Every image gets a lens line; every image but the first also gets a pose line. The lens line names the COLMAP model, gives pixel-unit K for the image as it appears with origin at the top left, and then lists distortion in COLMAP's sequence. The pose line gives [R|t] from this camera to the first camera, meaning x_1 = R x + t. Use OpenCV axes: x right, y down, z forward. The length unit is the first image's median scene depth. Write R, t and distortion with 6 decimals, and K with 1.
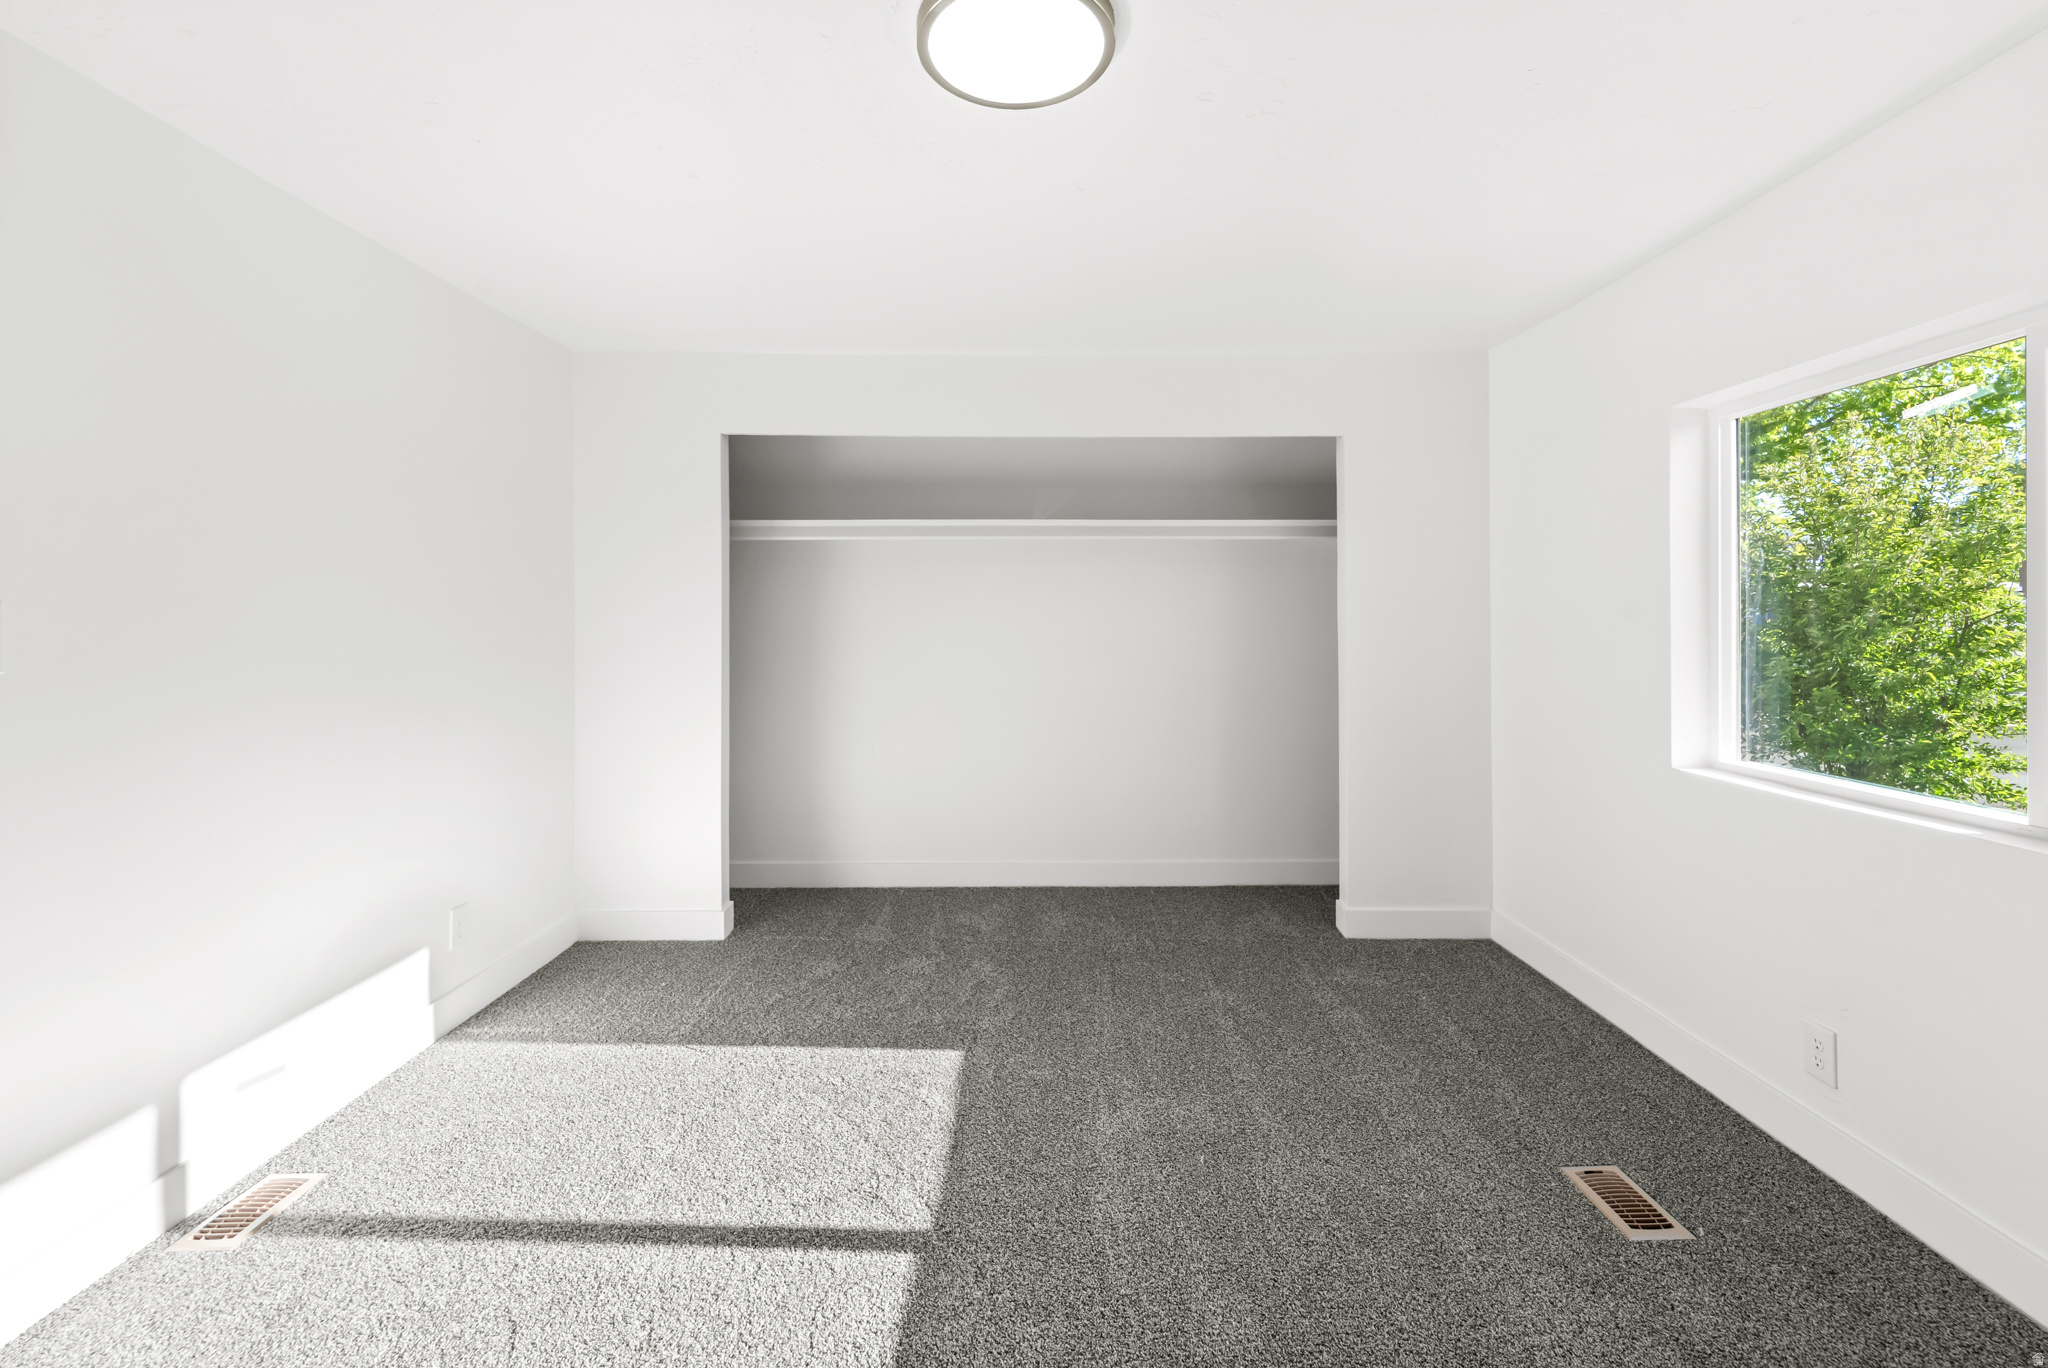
lens RADIAL K [[868.2, 0, 1032.0], [0, 868.2, 648.0], [0, 0, 1]] dist [0.000776, -0.000987]
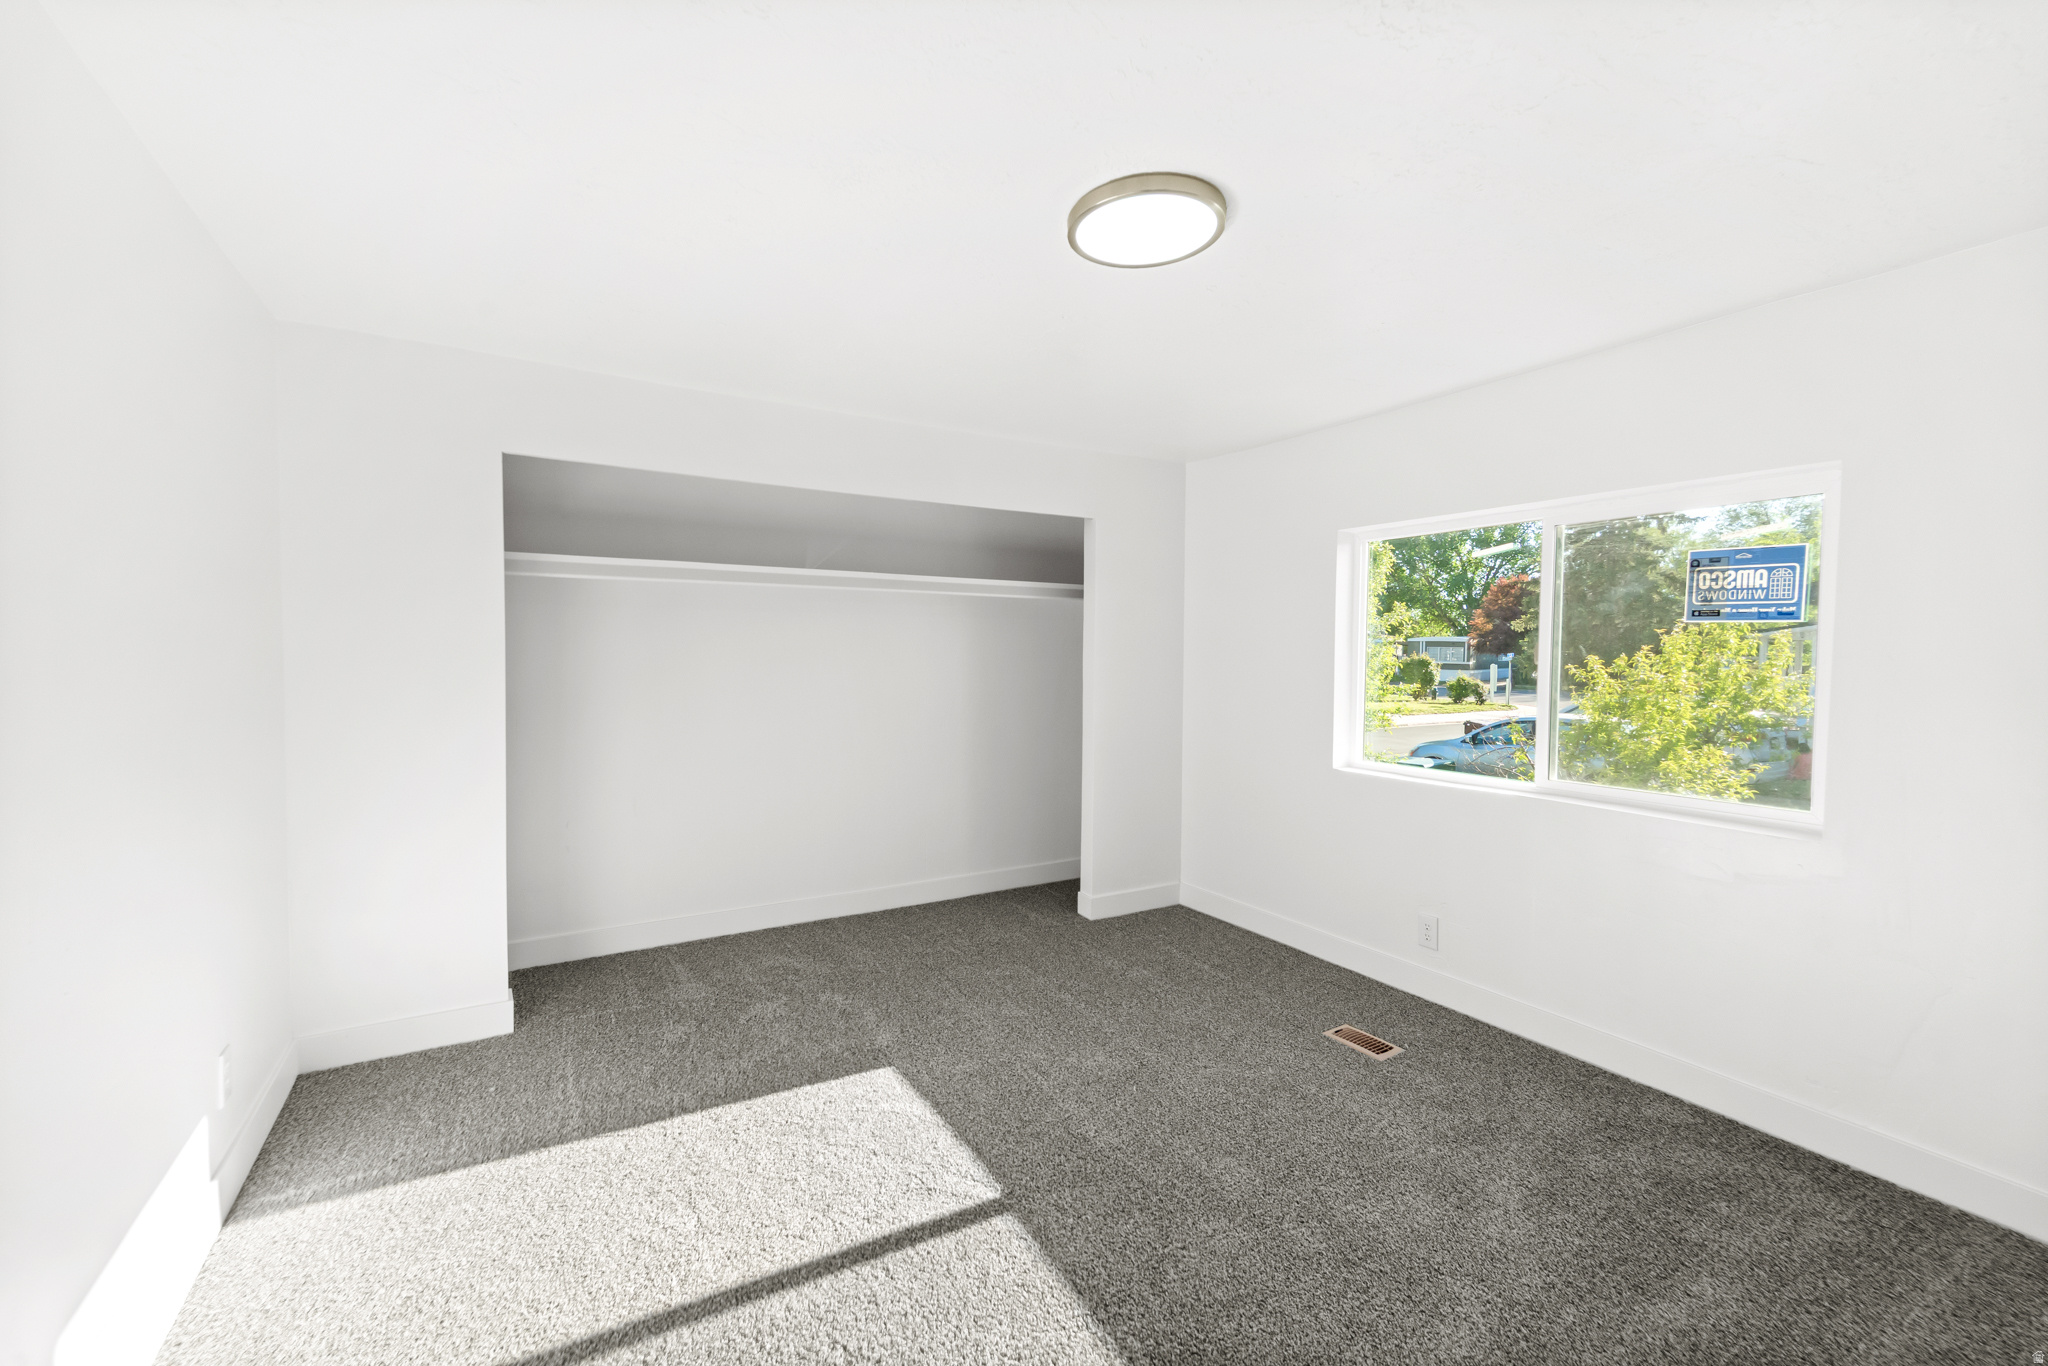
lens RADIAL K [[857.6, 0, 1029.2], [0, 857.6, 670.3], [0, 0, 1]] dist [0.001705, -0.002118]
pose [[0.853805, -0.003665, 0.520581, -0.380565], [0.009163, 0.999926, -0.007988, -0.016750], [-0.520513, 0.011590, 0.853775, -0.010966]]
